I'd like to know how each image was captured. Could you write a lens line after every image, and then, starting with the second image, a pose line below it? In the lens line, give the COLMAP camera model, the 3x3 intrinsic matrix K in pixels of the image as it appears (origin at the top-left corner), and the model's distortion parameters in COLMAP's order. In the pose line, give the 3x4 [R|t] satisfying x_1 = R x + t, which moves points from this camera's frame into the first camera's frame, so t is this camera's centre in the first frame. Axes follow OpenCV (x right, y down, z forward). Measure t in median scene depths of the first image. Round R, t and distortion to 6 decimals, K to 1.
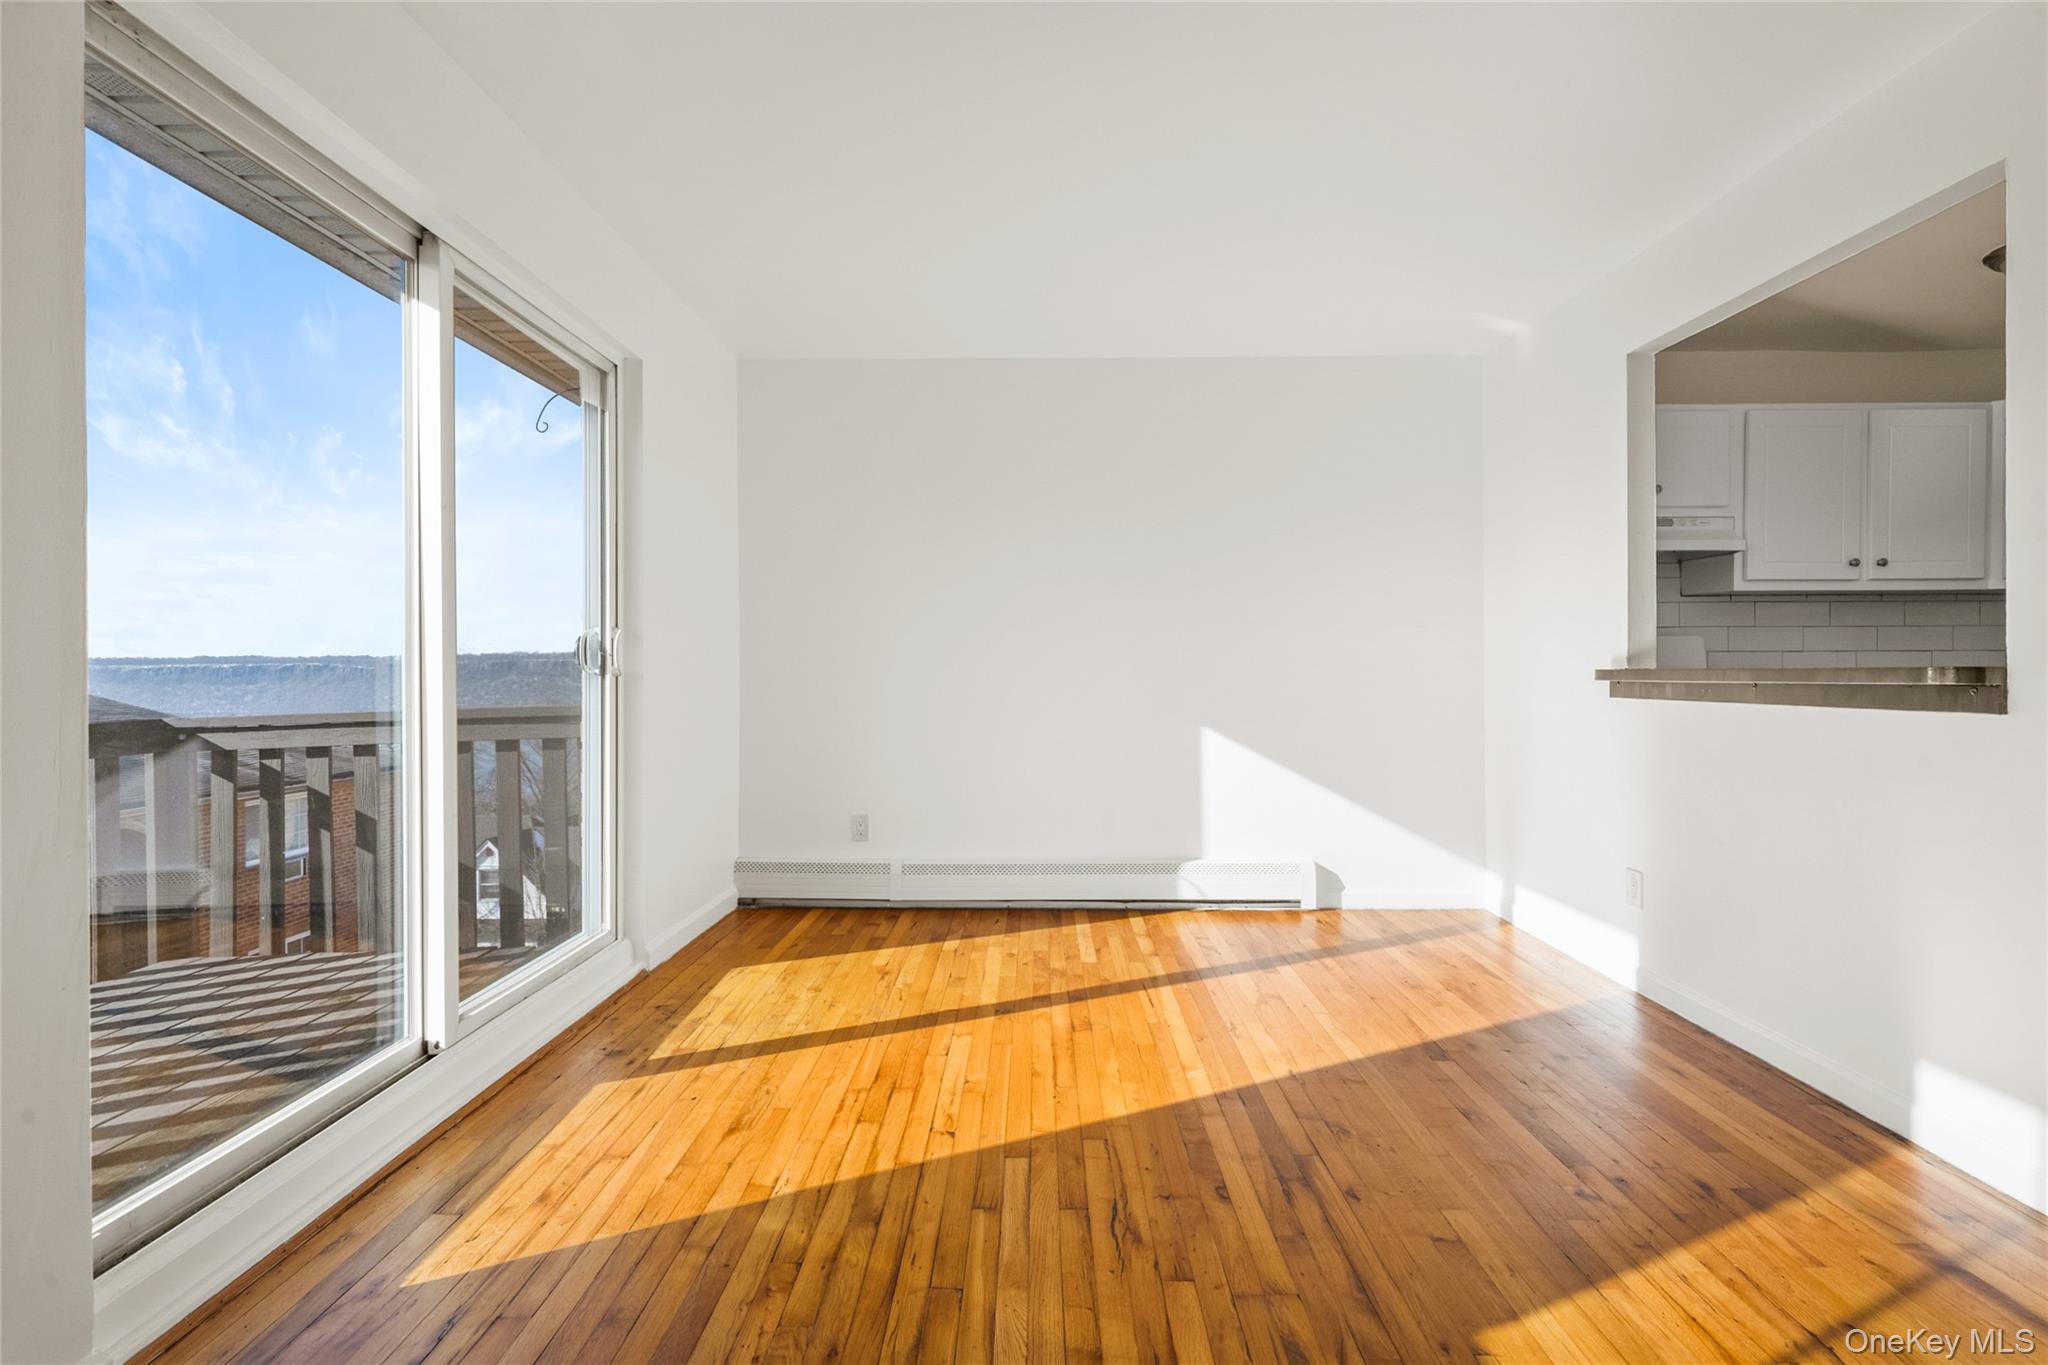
lens RADIAL K [[898.2, 0, 1037.7], [0, 898.2, 673.2], [0, 0, 1]] dist [-0.000519, -0.000058]
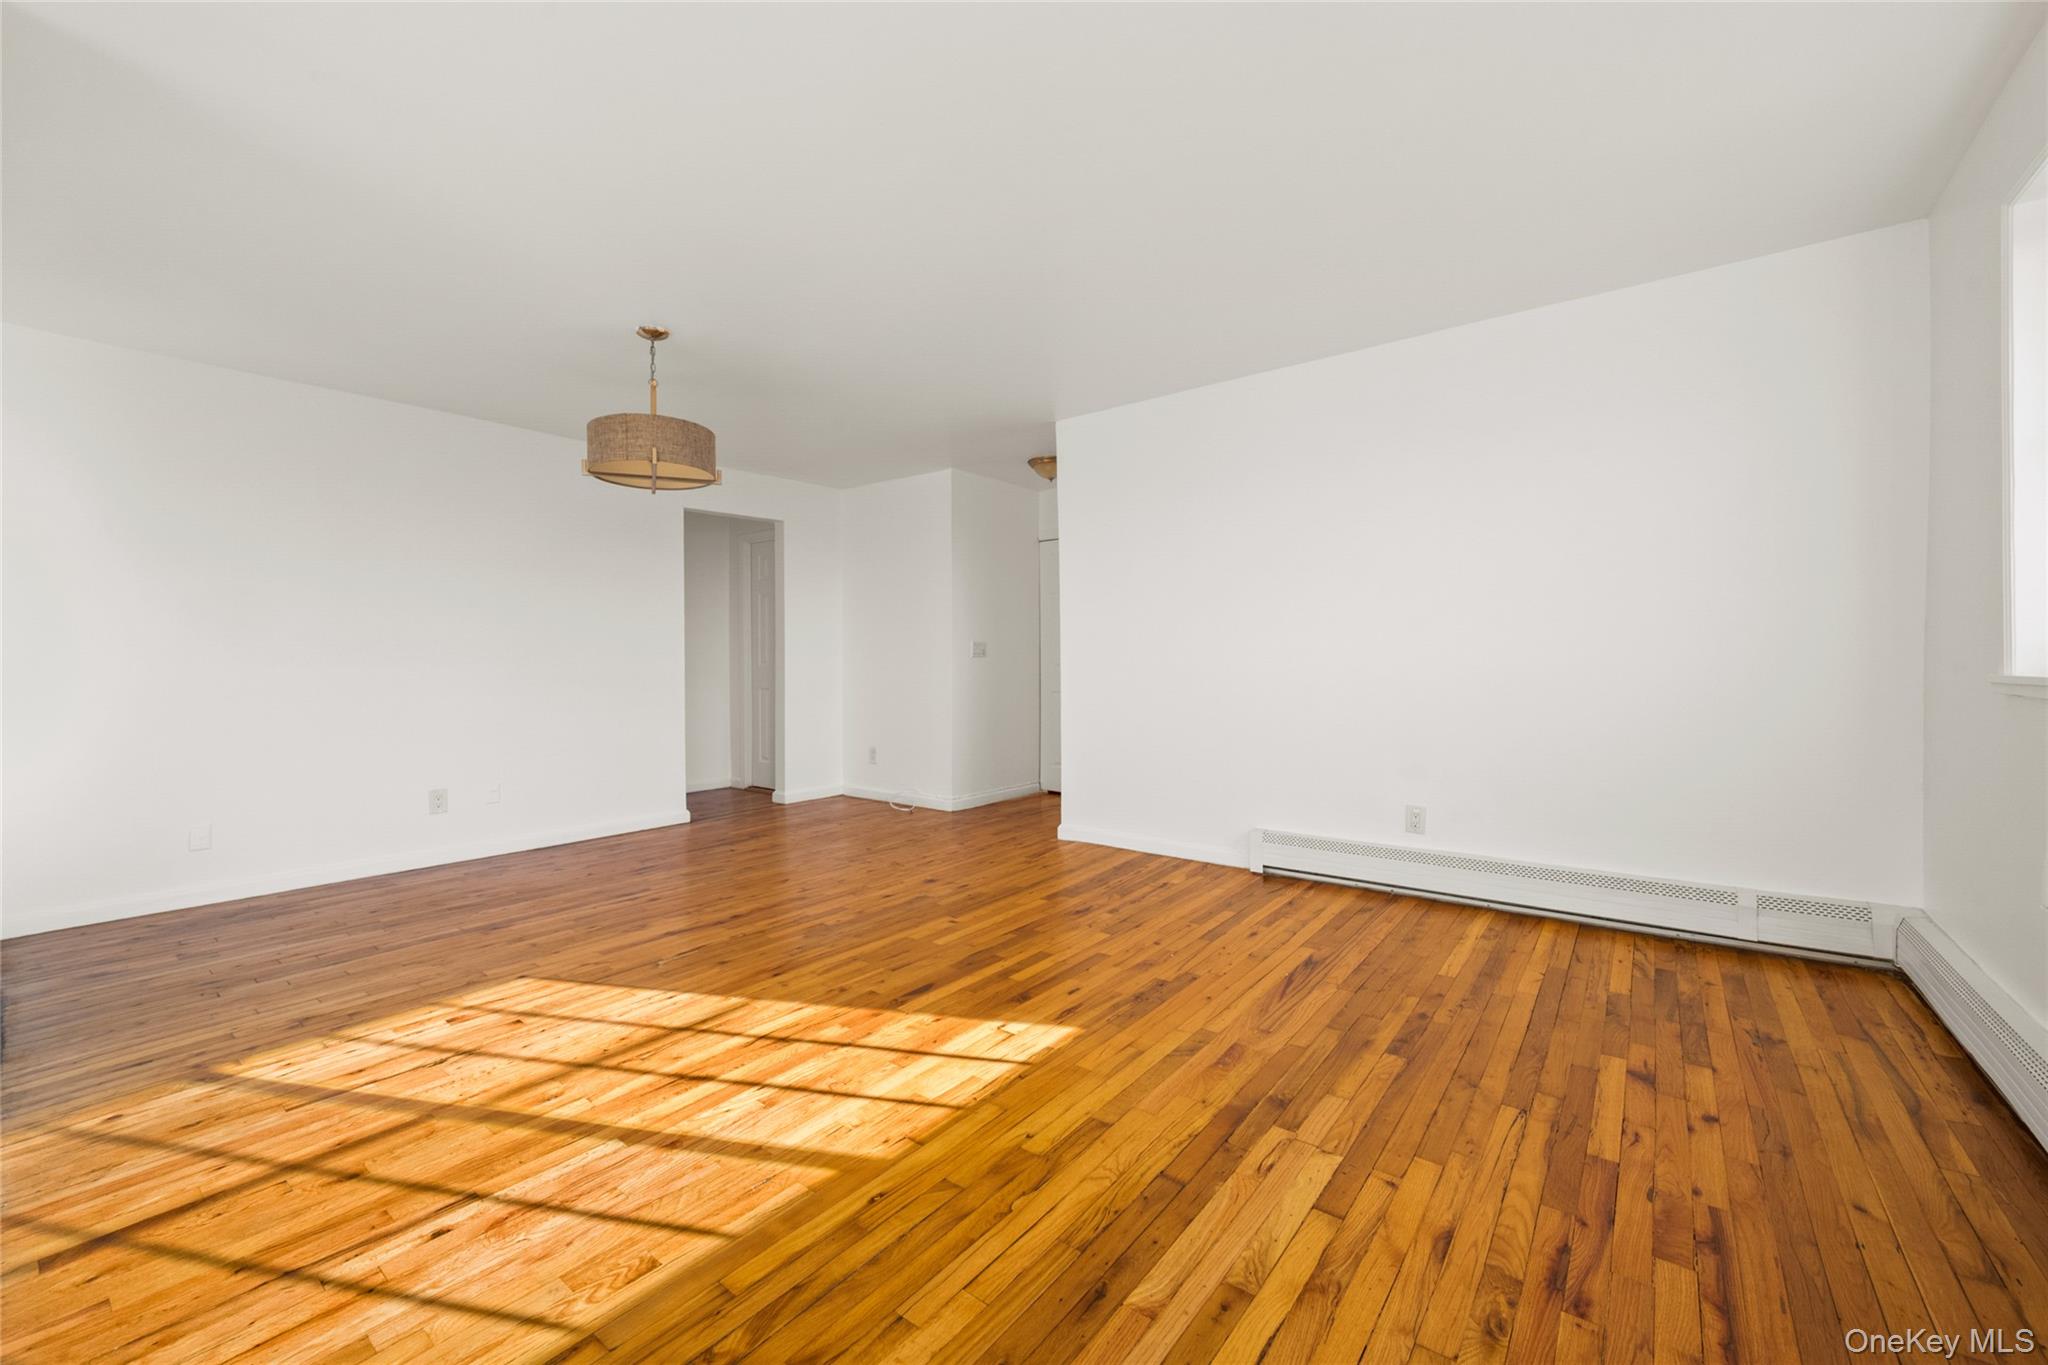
lens RADIAL K [[816.3, 0, 1027.2], [0, 816.3, 663.7], [0, 0, 1]] dist [0.003572, -0.000299]
pose [[-0.788562, 0.004250, 0.614940, -0.238306], [0.009596, 0.999939, 0.005395, -0.001382], [-0.614880, 0.010155, -0.788555, 0.620774]]
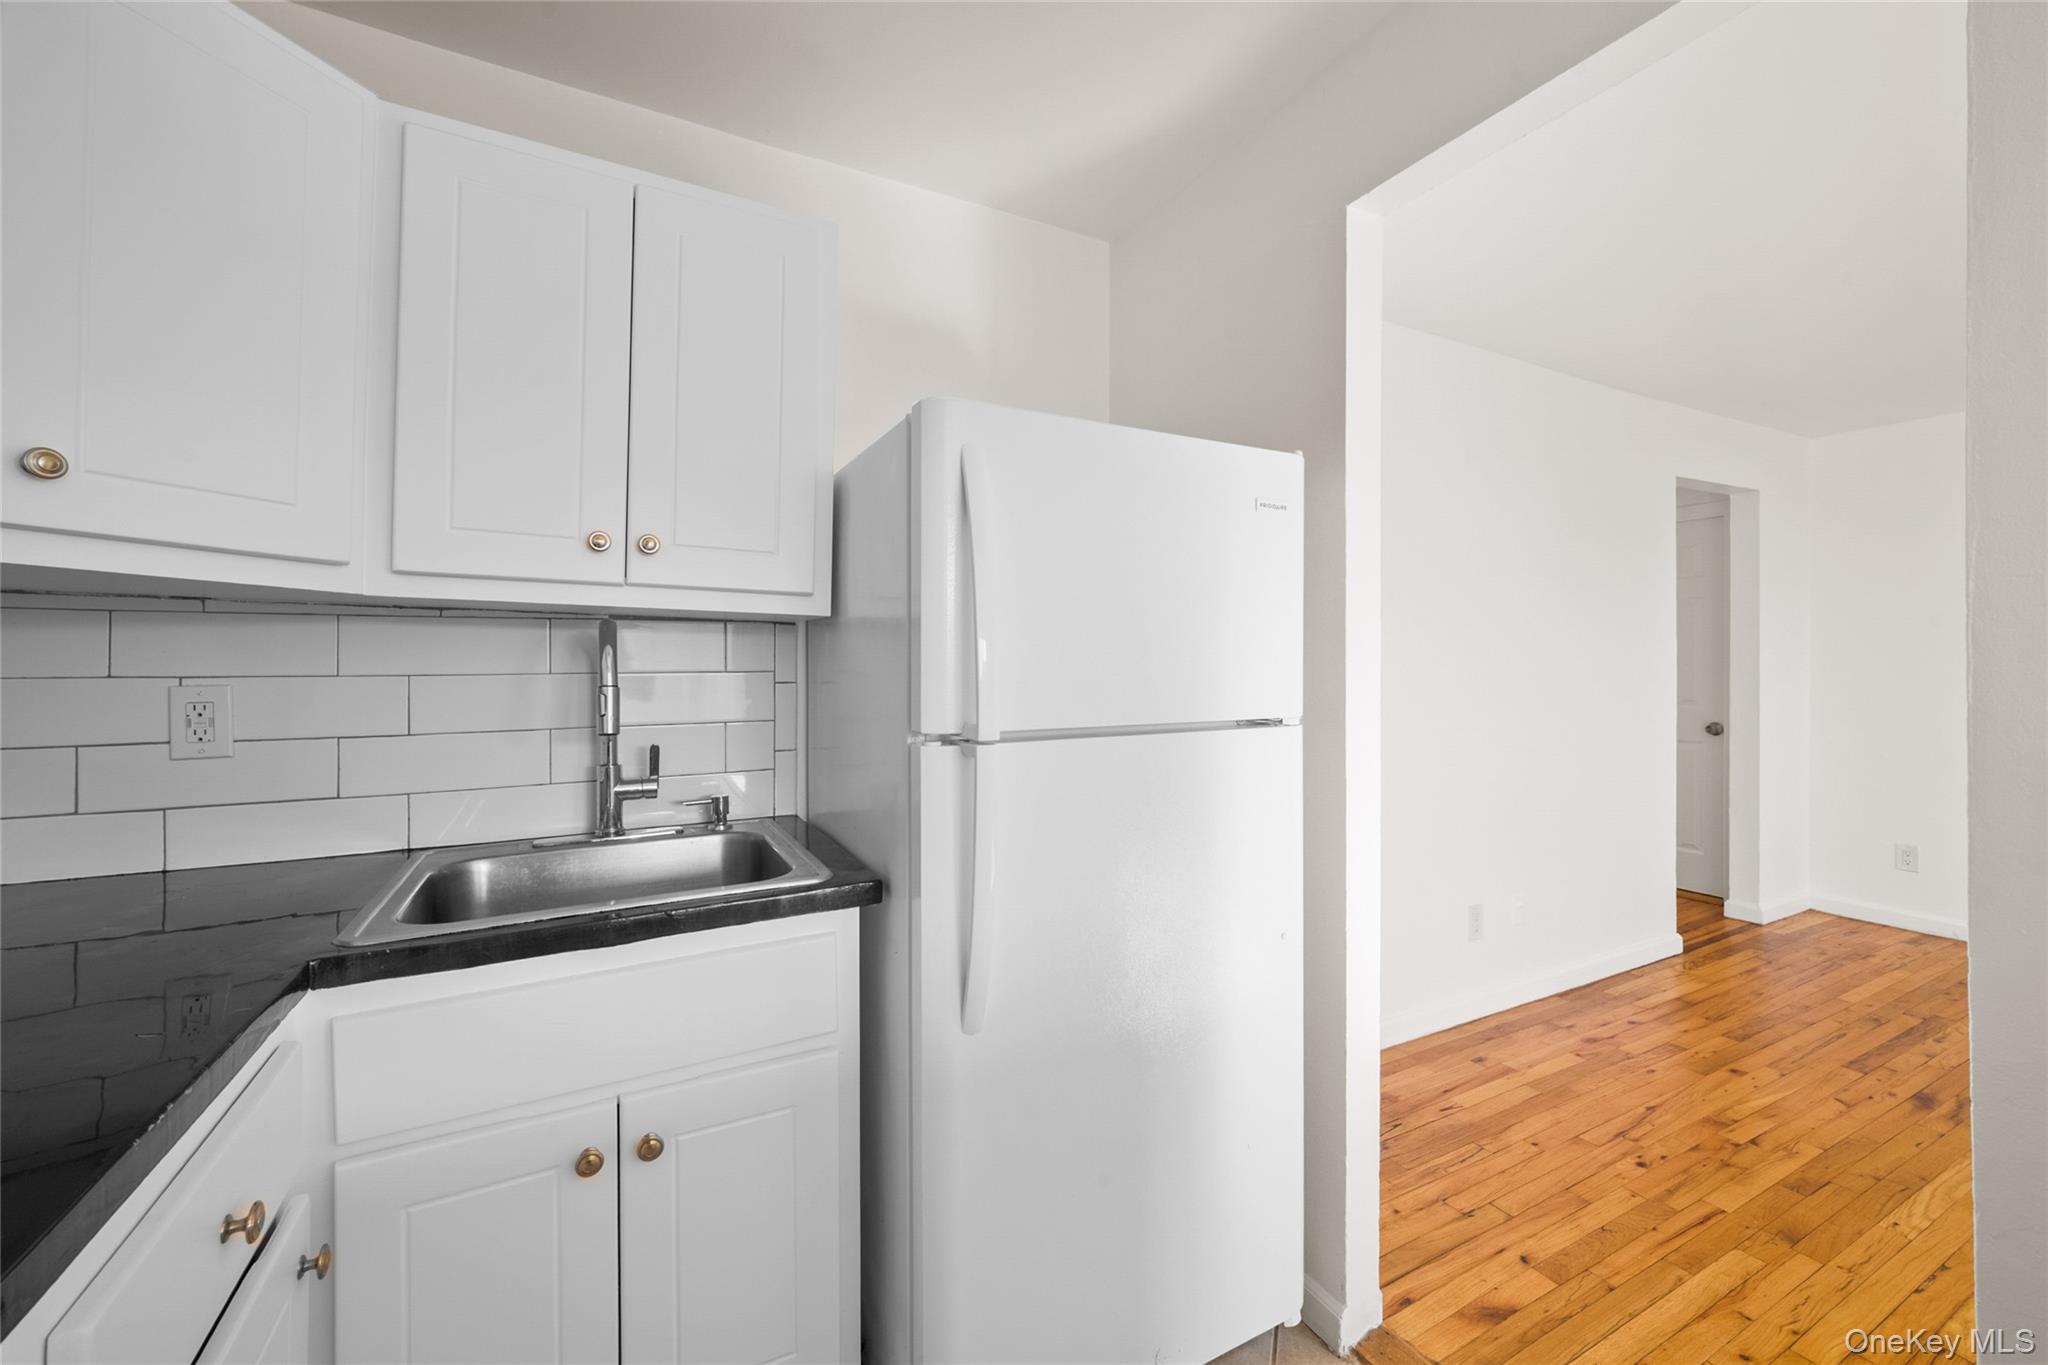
lens RADIAL K [[816.3, 0, 1039.1], [0, 816.3, 660.8], [0, 0, 1]] dist [0.003572, -0.000299]
pose [[-0.475316, 0.007131, 0.879786, 0.925114], [0.005430, 0.999972, -0.005172, -0.077599], [-0.879798, 0.002319, -0.475341, 1.079016]]
